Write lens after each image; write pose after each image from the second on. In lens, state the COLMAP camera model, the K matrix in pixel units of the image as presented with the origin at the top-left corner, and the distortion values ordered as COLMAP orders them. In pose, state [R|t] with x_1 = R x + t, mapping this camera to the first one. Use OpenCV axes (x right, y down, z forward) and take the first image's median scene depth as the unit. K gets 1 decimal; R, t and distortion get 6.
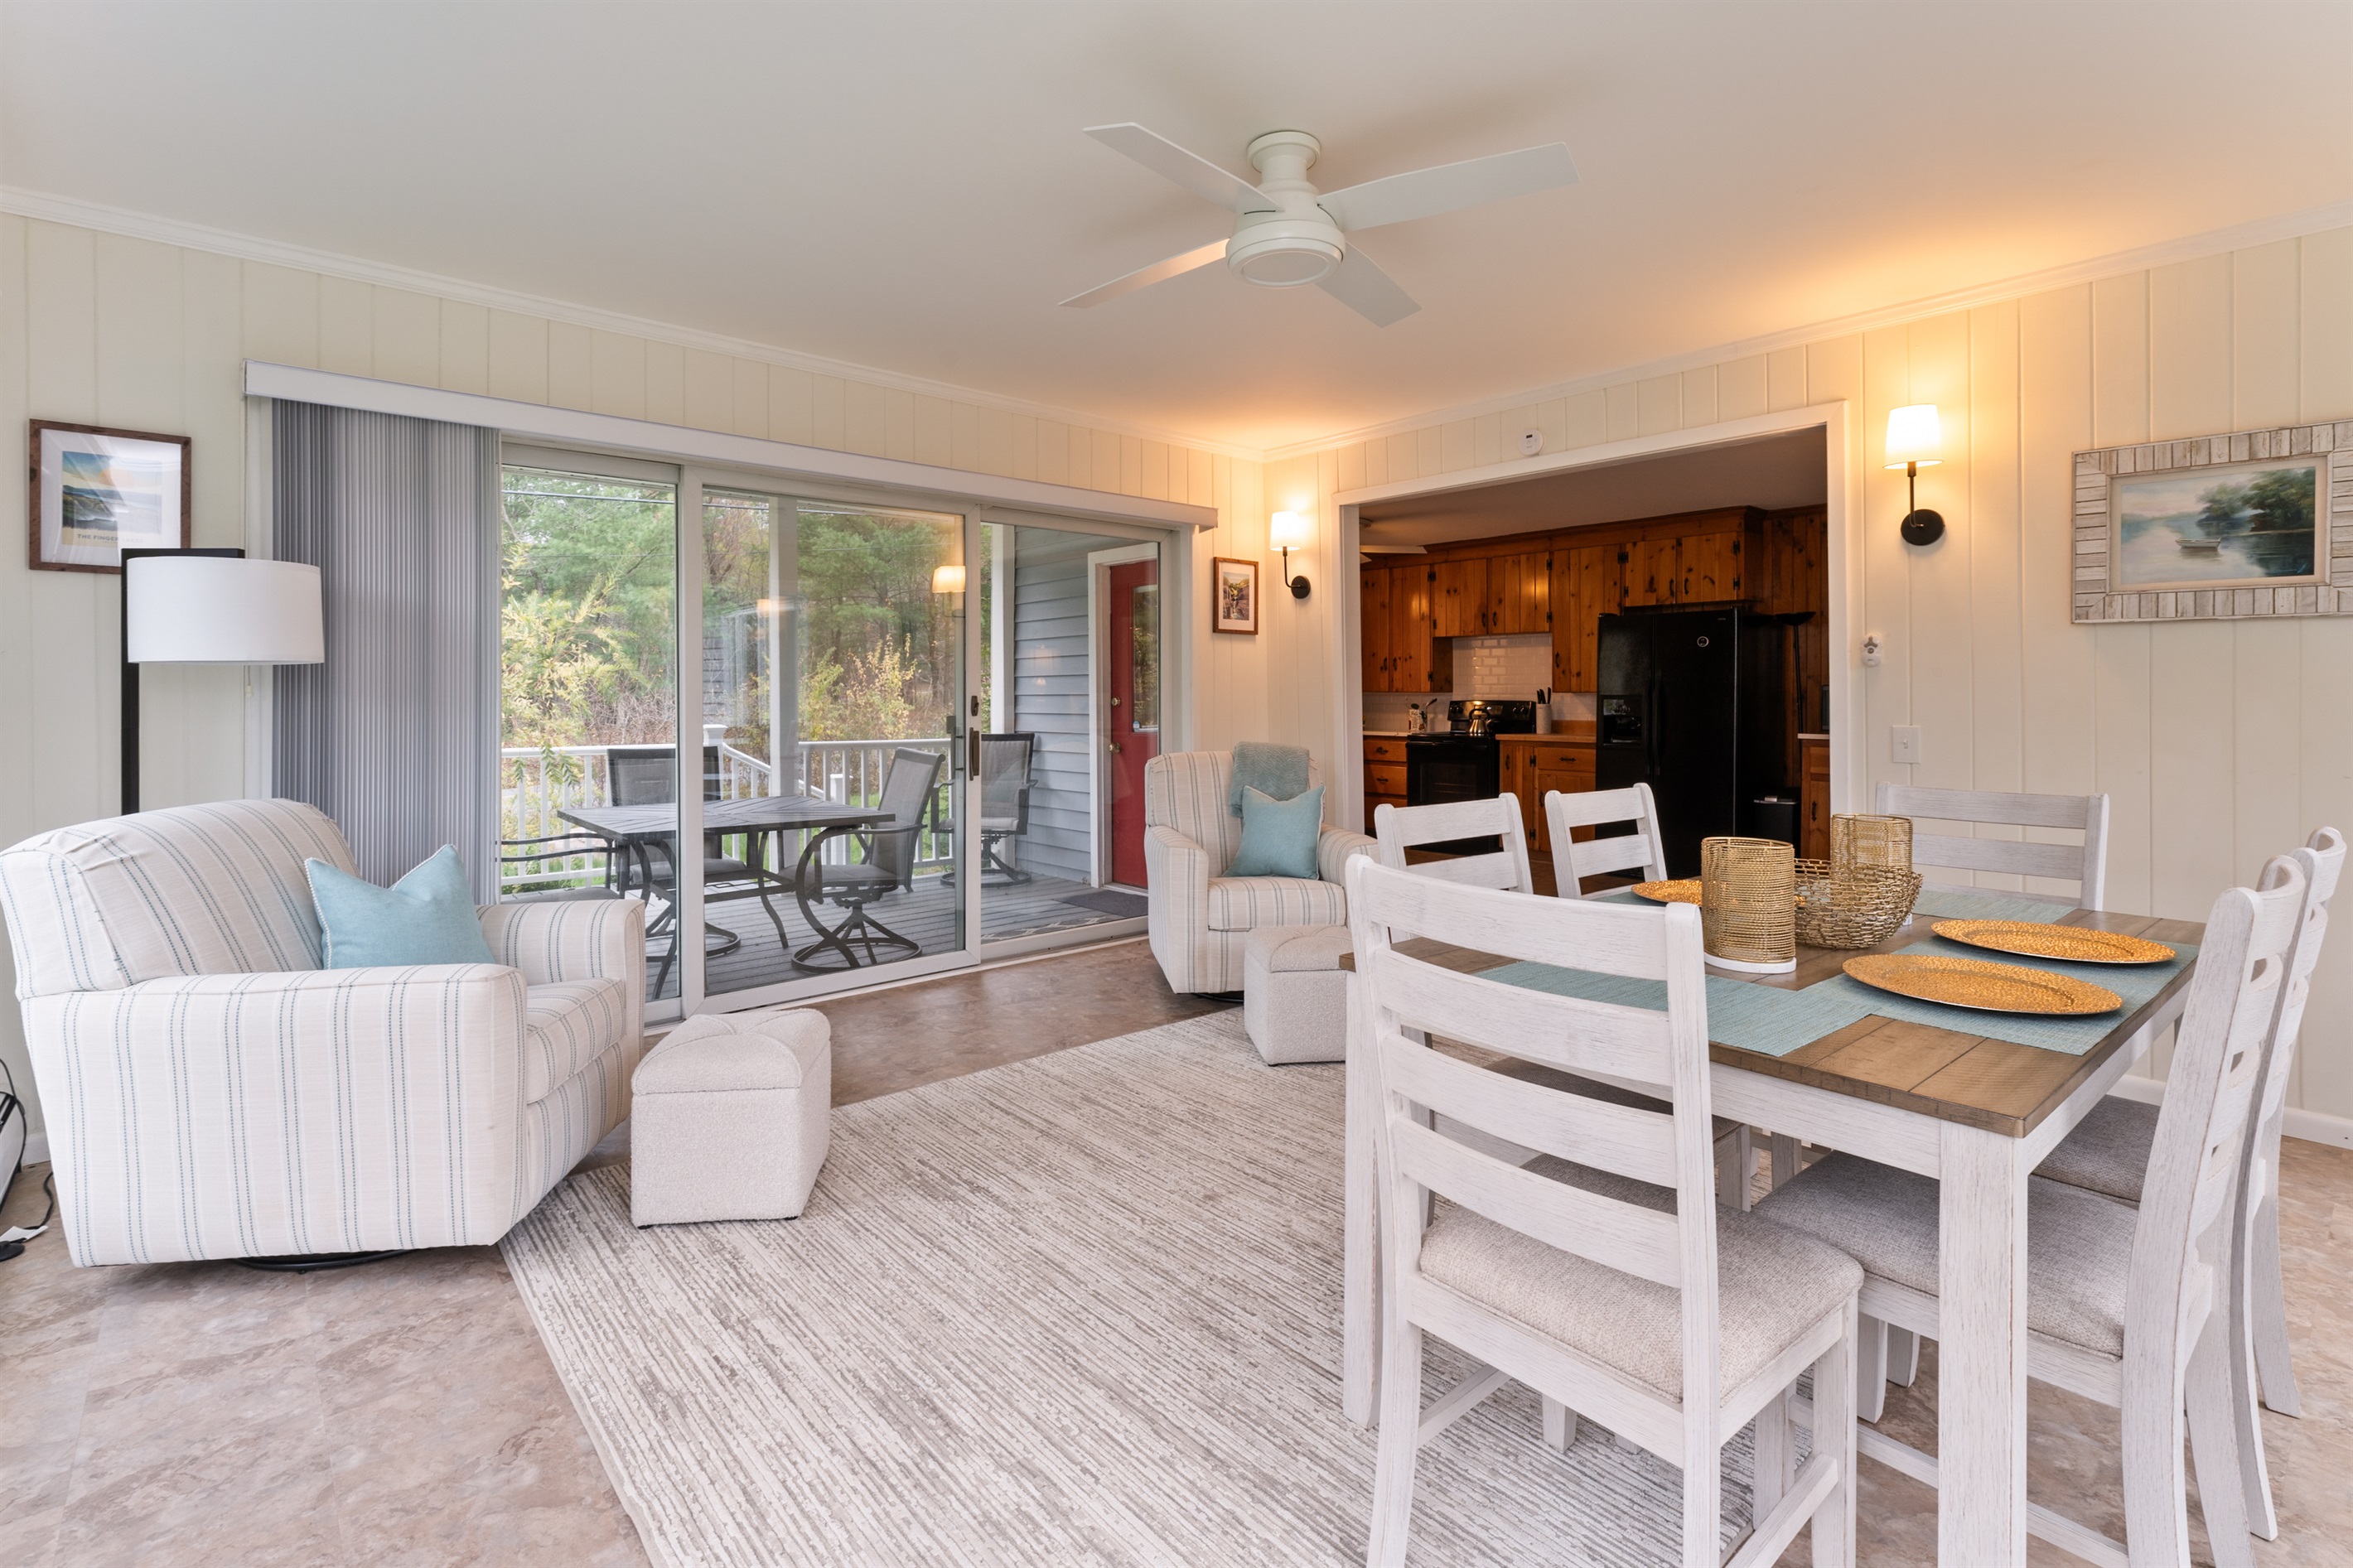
lens RADIAL K [[1117.7, 0, 1139.6], [0, 1117.7, 683.4], [0, 0, 1]] dist [-0.005793, 0.001063]
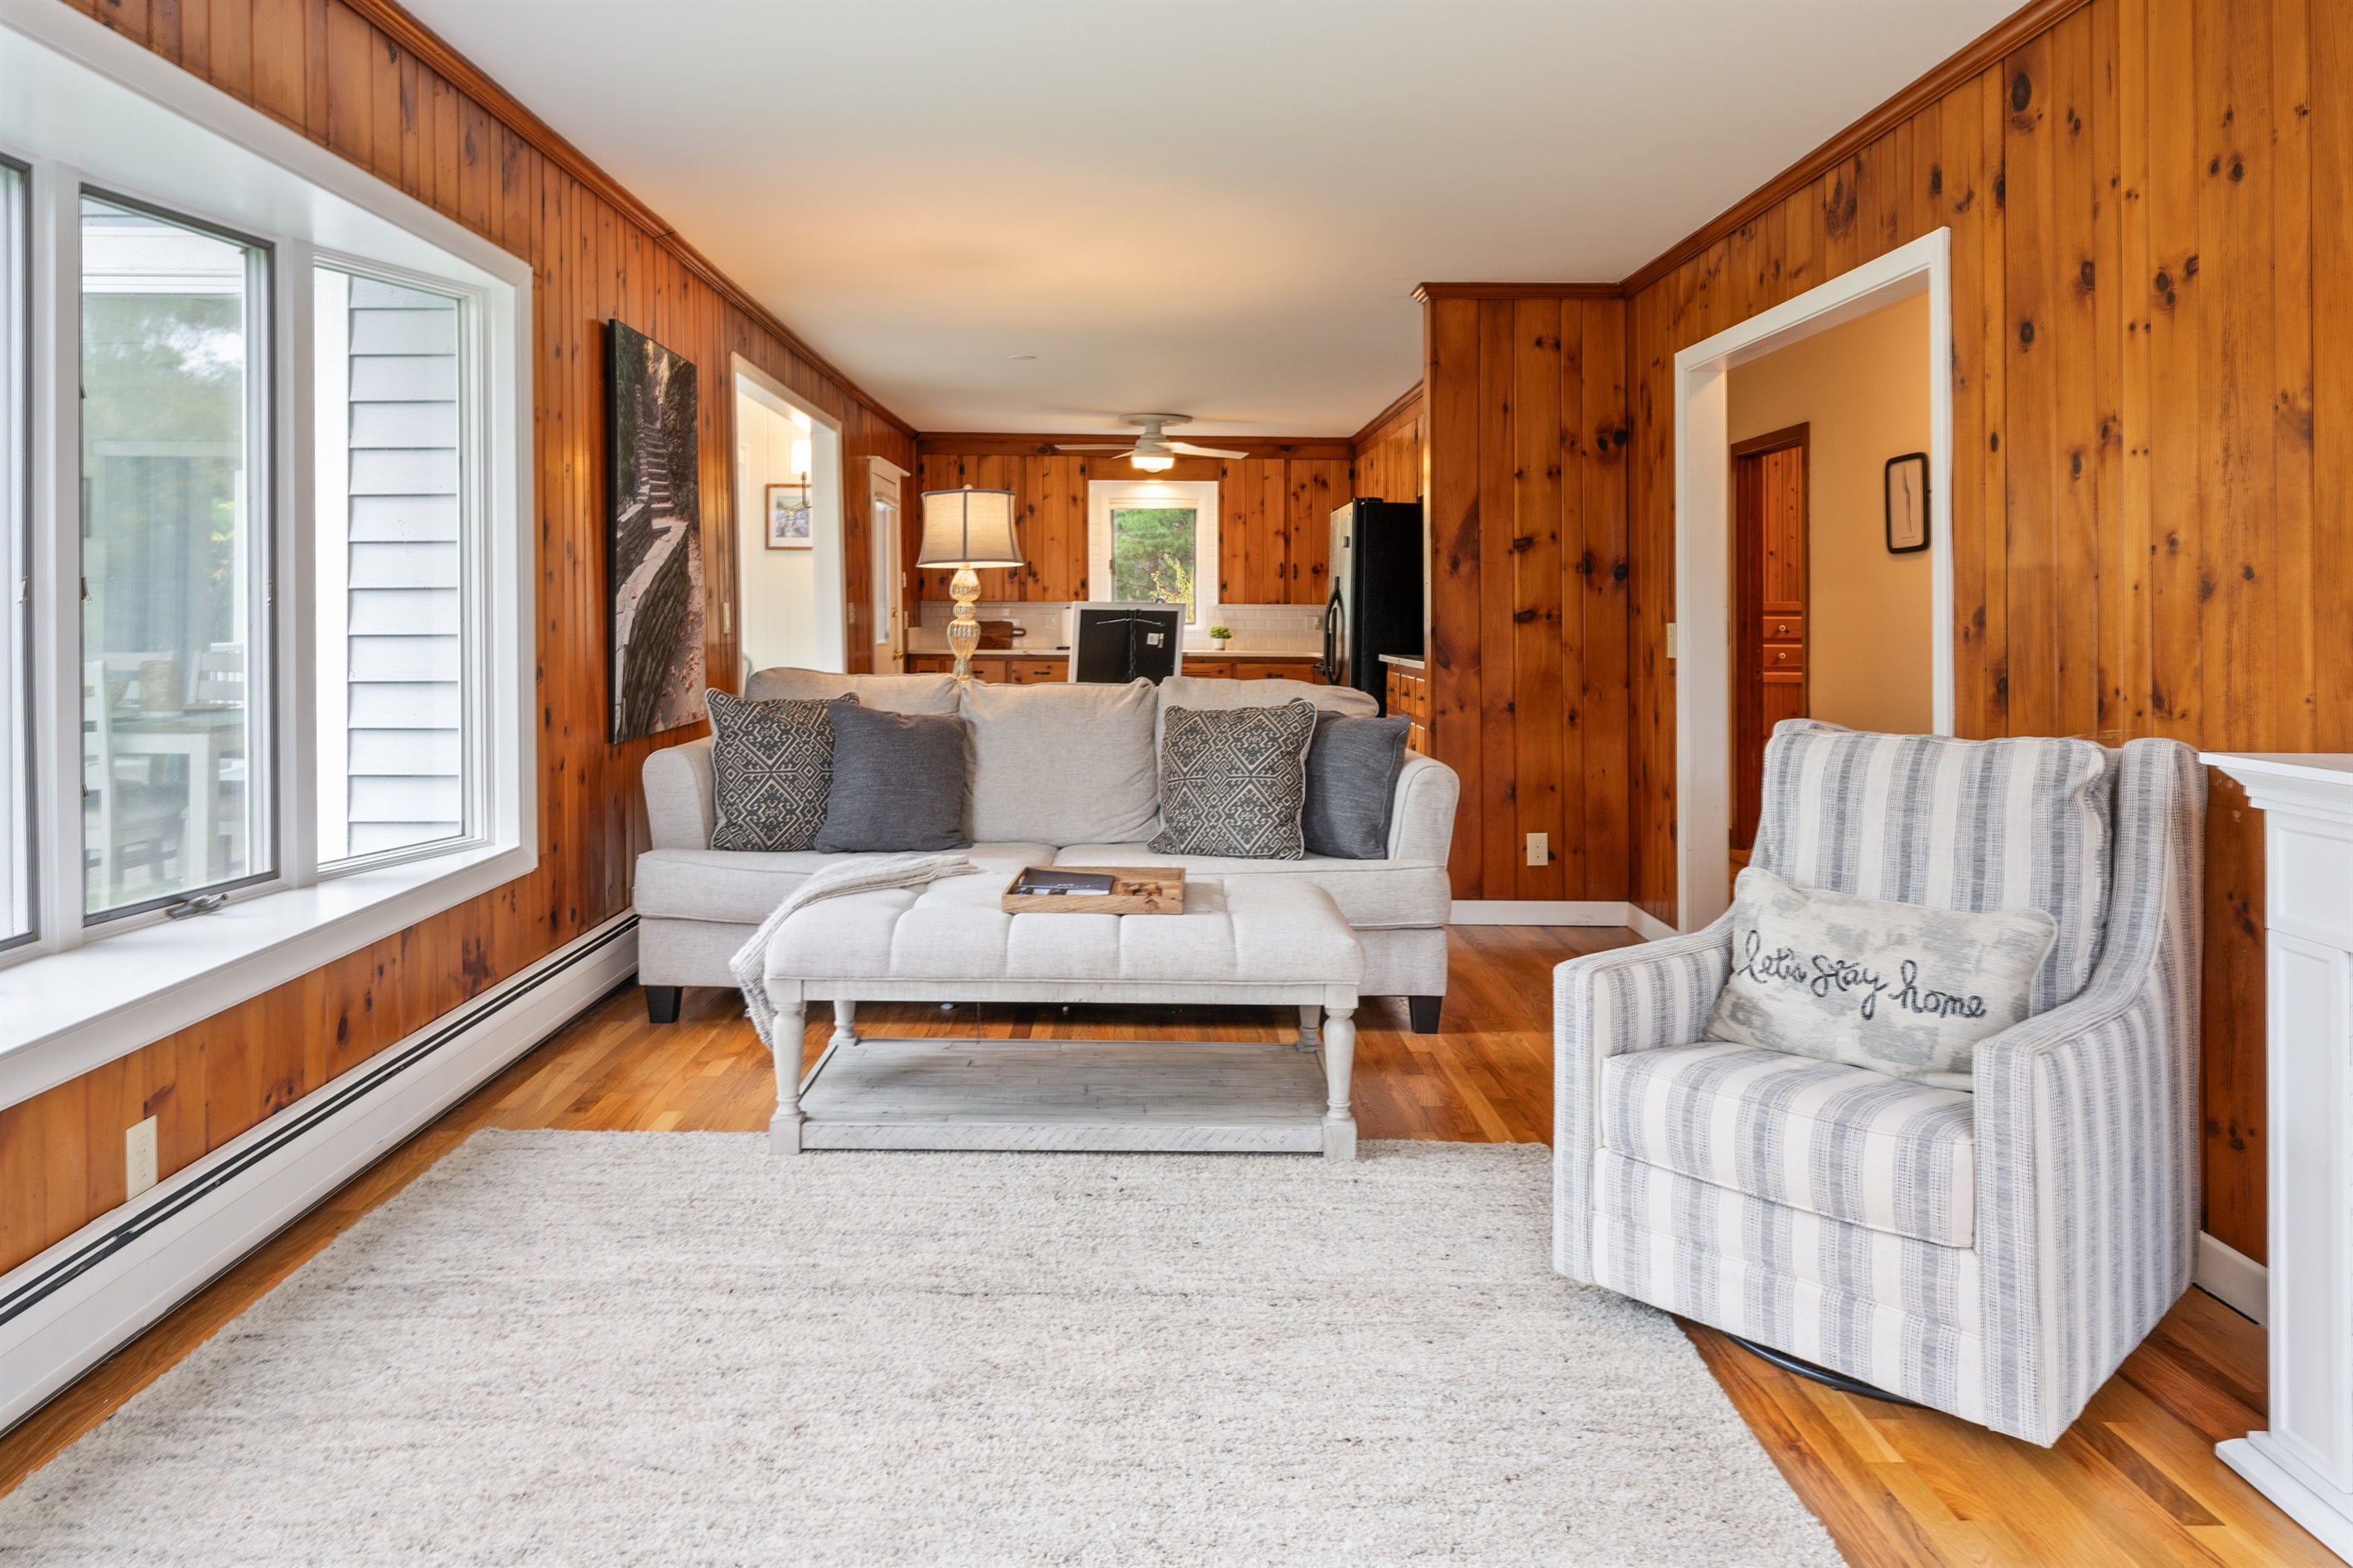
lens RADIAL K [[1536.5, 0, 1152.1], [0, 1536.5, 593.1], [0, 0, 1]] dist [-0.001551, -0.003140]
pose [[0.771634, -0.005328, -0.636044, 2.072246], [0.000245, 0.999967, -0.008079, 0.018359], [0.636066, 0.006078, 0.771610, 0.076594]]
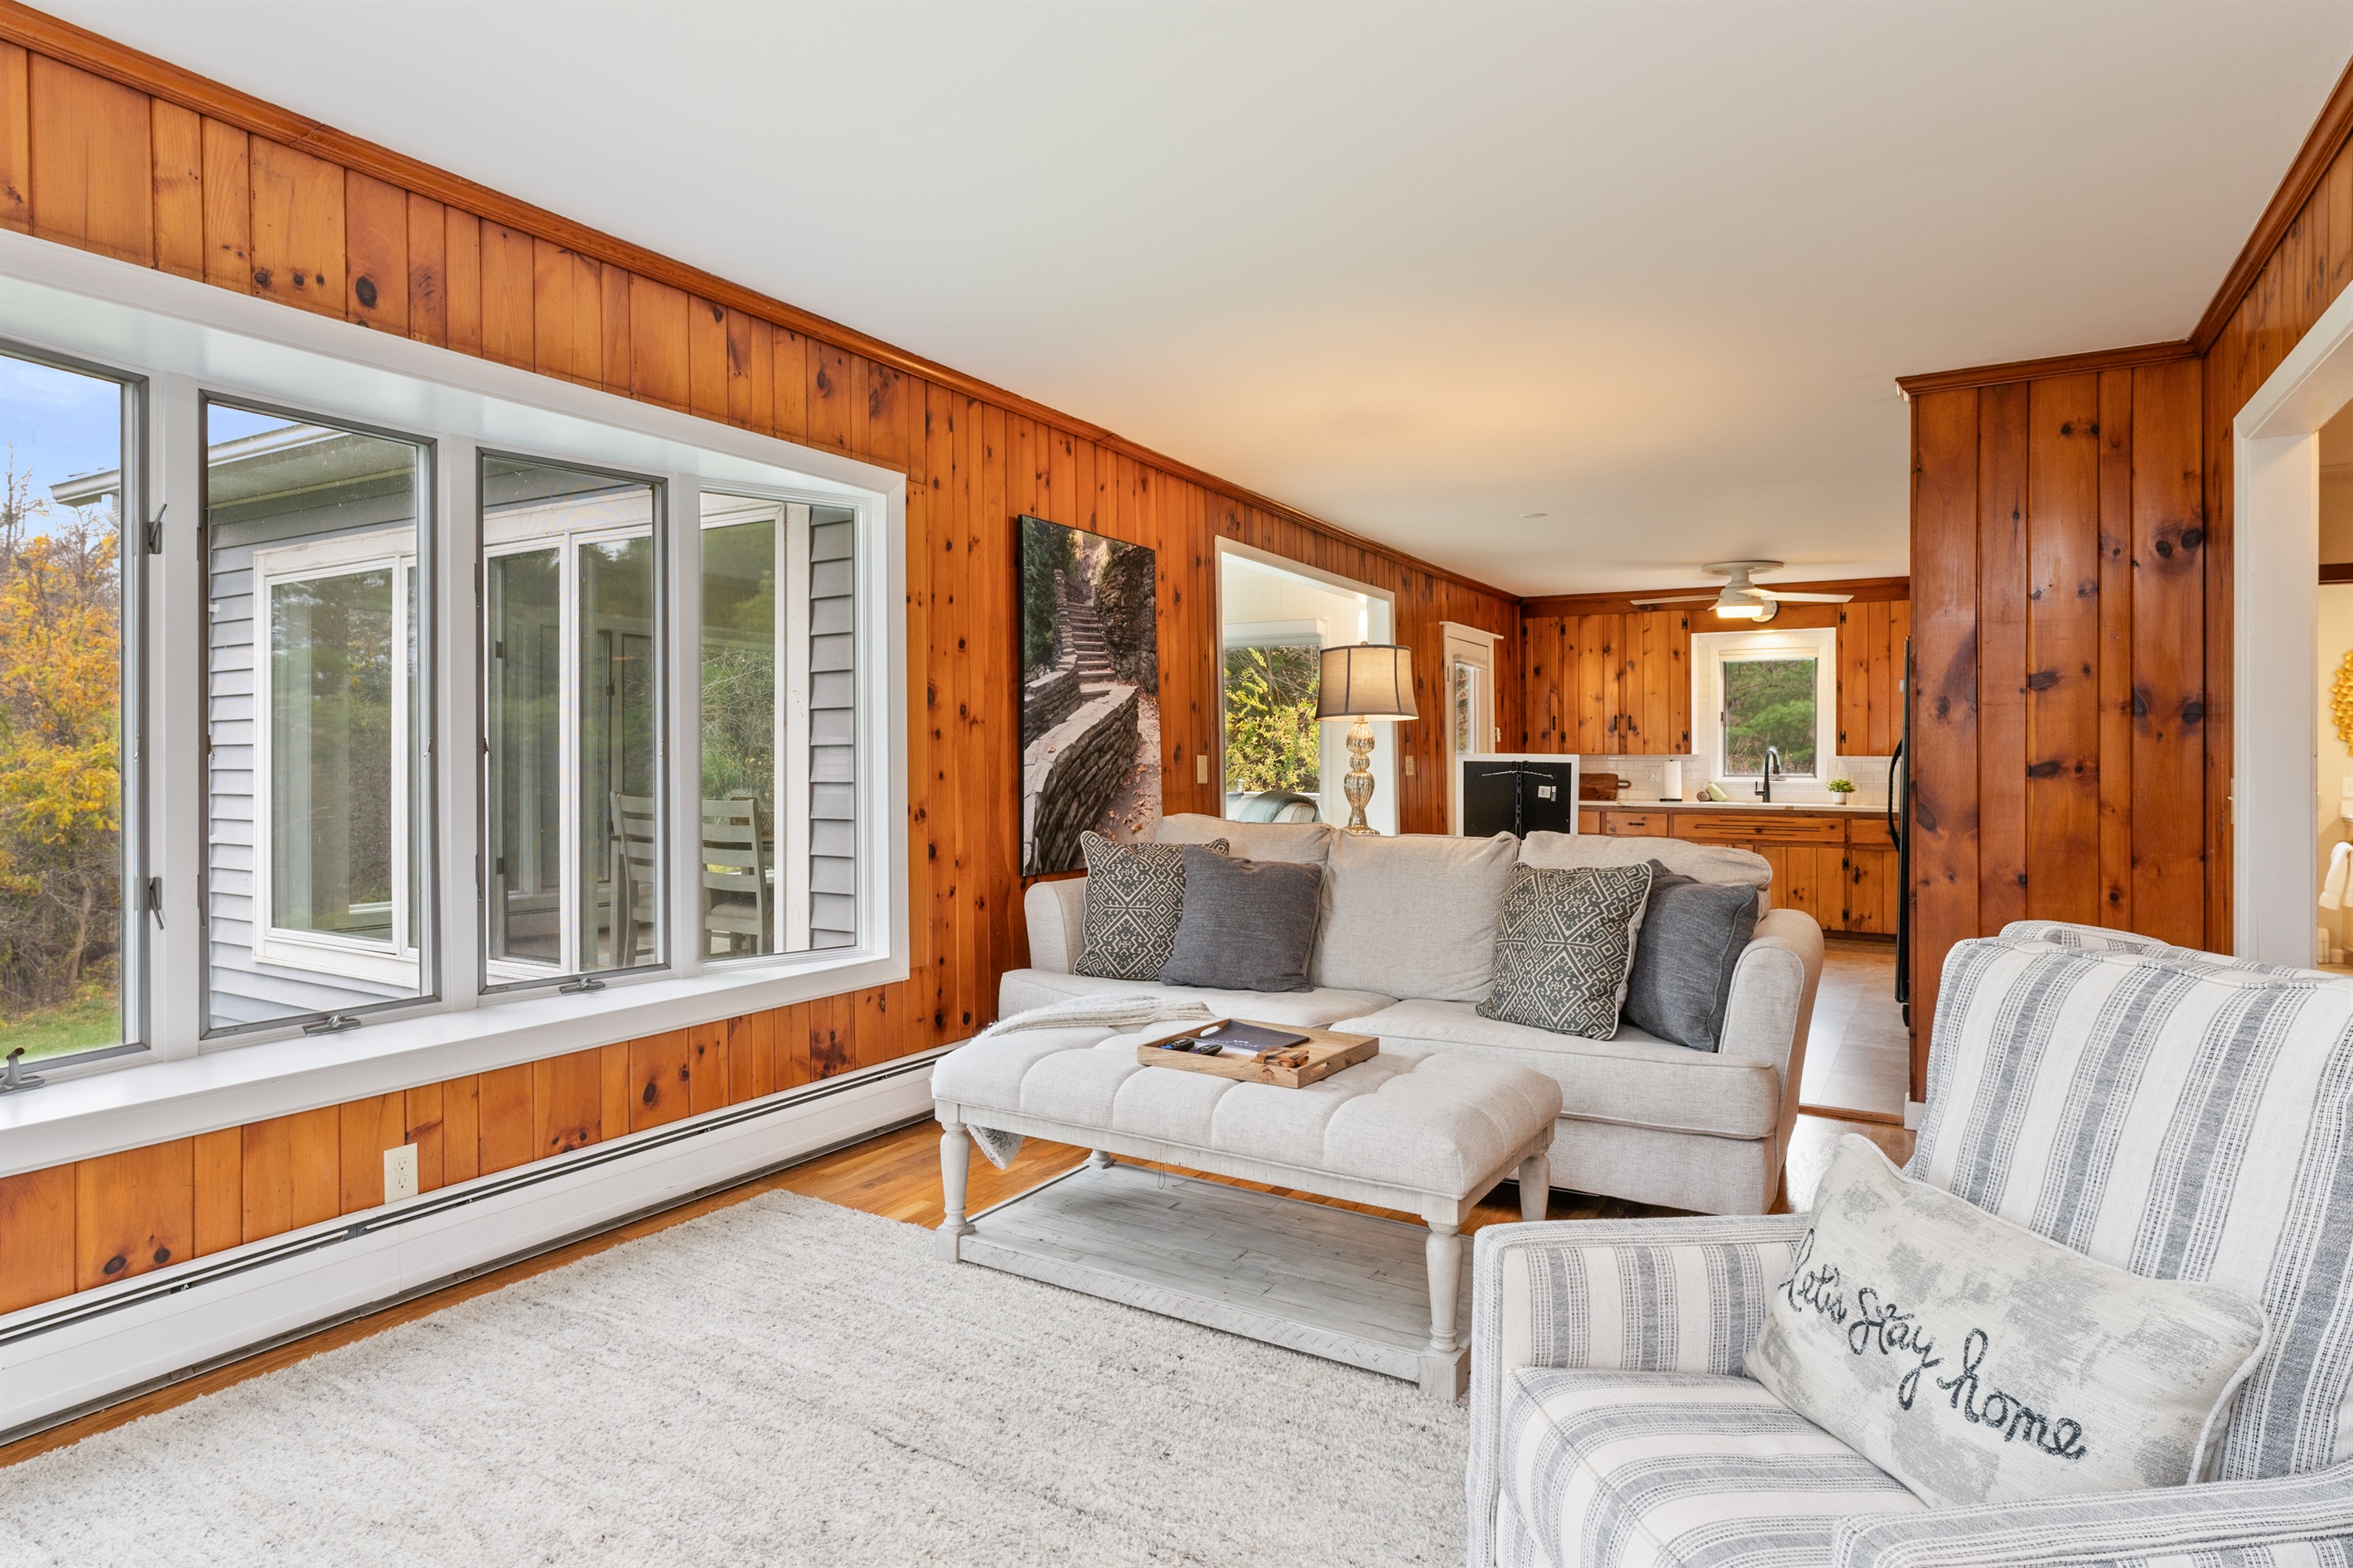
lens RADIAL K [[1303.2, 0, 1148.4], [0, 1303.2, 762.6], [0, 0, 1]] dist [-0.002493, -0.000803]
pose [[0.318401, 0.000838, -0.947956, 2.157540], [0.002320, 0.999996, 0.001664, 0.020430], [0.947953, -0.002729, 0.318398, 0.477751]]
